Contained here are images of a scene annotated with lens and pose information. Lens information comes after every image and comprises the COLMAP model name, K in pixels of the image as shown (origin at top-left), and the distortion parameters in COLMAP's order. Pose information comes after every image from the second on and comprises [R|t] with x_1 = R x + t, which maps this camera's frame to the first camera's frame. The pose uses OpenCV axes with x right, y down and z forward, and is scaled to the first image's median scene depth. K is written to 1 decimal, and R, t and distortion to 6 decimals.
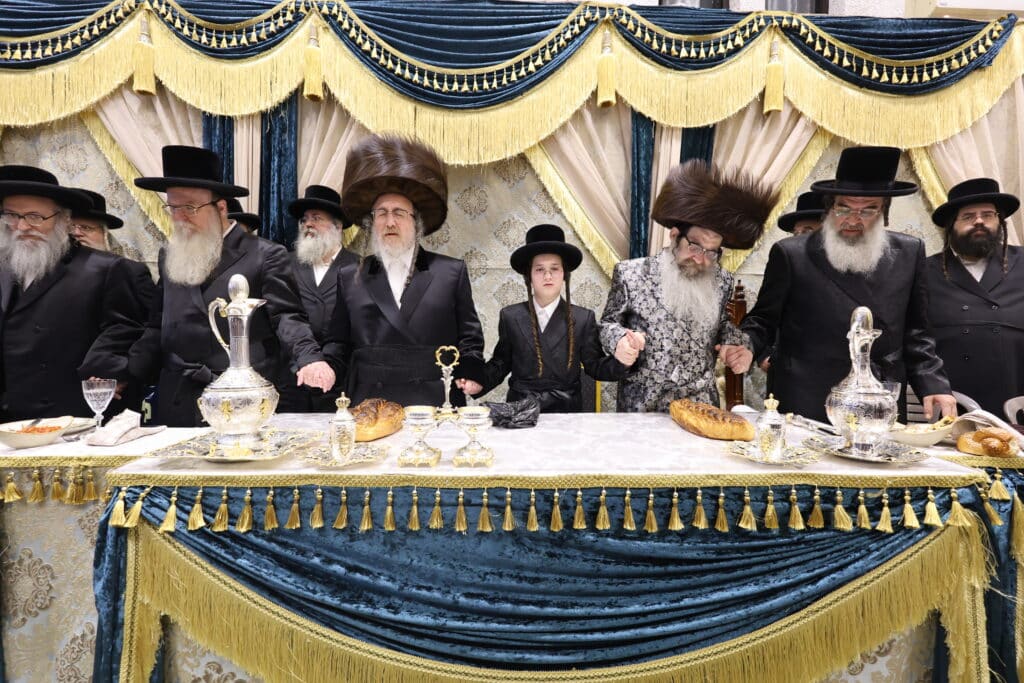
lens RADIAL K [[469.7, 0, 521.8], [0, 469.7, 339.1], [0, 0, 1]] dist [0.000784, -0.000942]
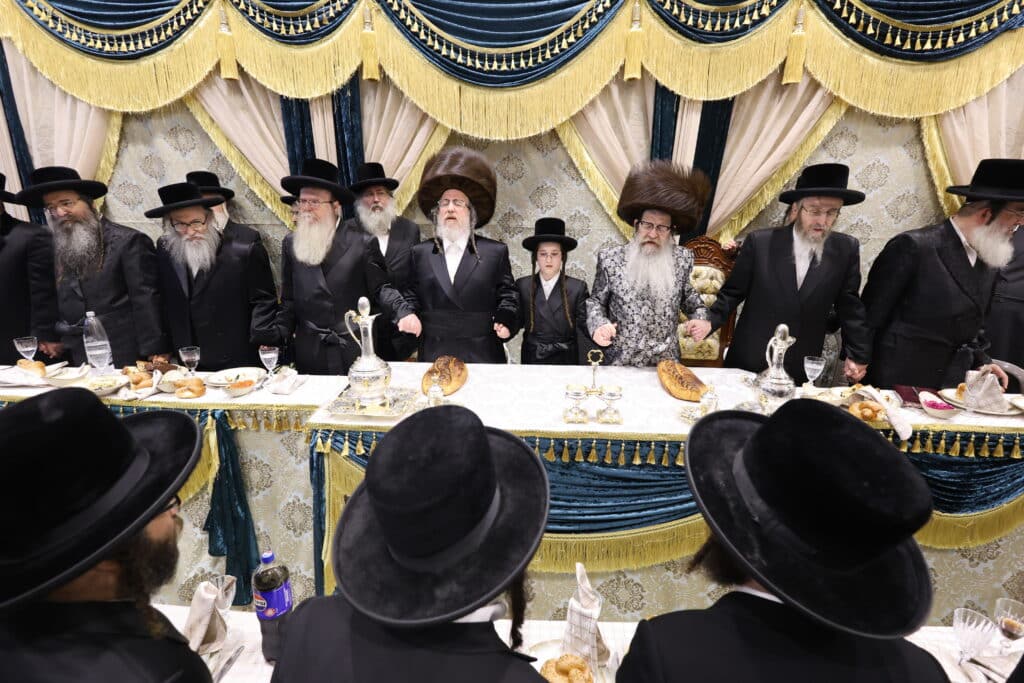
lens RADIAL K [[470.5, 0, 519.4], [0, 470.5, 339.9], [0, 0, 1]] dist [-0.000573, 0.000642]
pose [[0.996948, 0.018932, -0.075741, 0.011915], [-0.000631, 0.972075, 0.234669, -0.169103], [0.078069, -0.233905, 0.969120, -0.226096]]
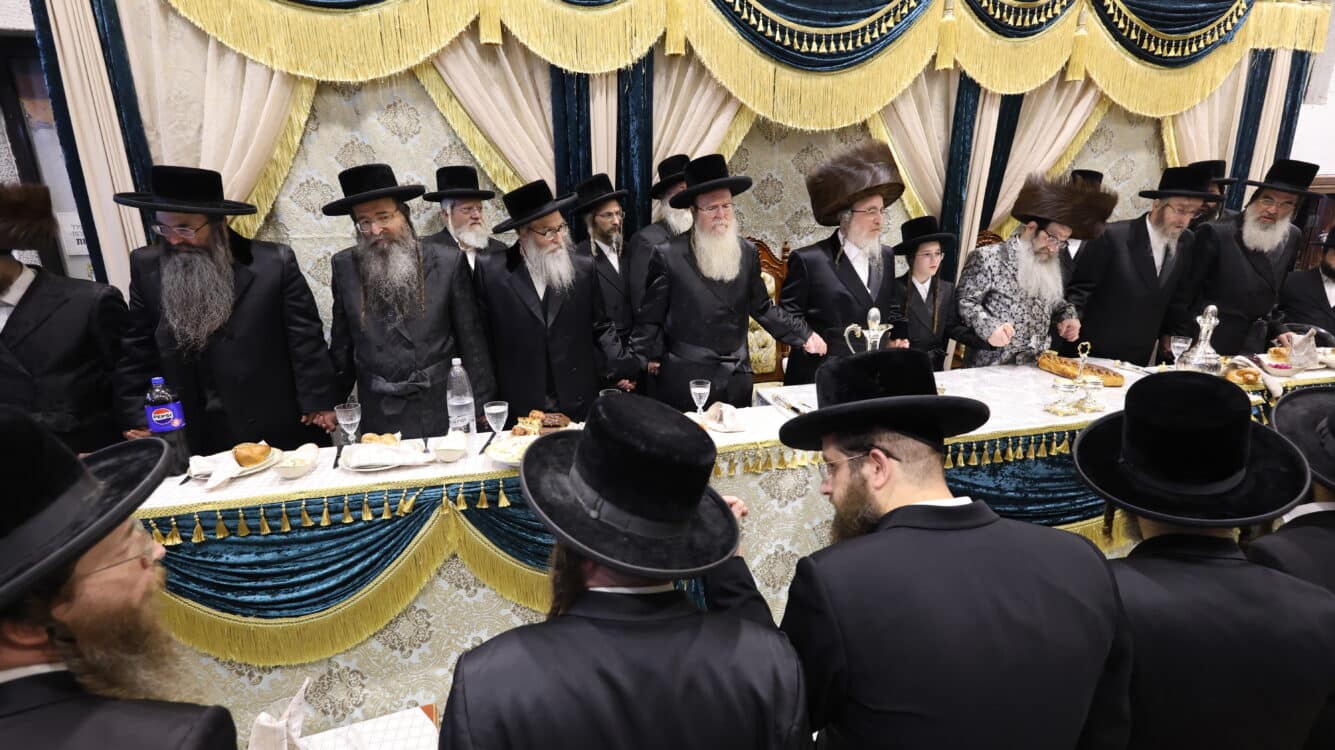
lens RADIAL K [[621.6, 0, 667.5], [0, 621.6, 375.0], [0, 0, 1]] dist [-0.002897, 0.000138]
pose [[0.970867, -0.083957, 0.224431, -0.793791], [0.025533, 0.967524, 0.251486, -0.207408], [-0.238257, -0.238429, 0.941481, -0.321133]]
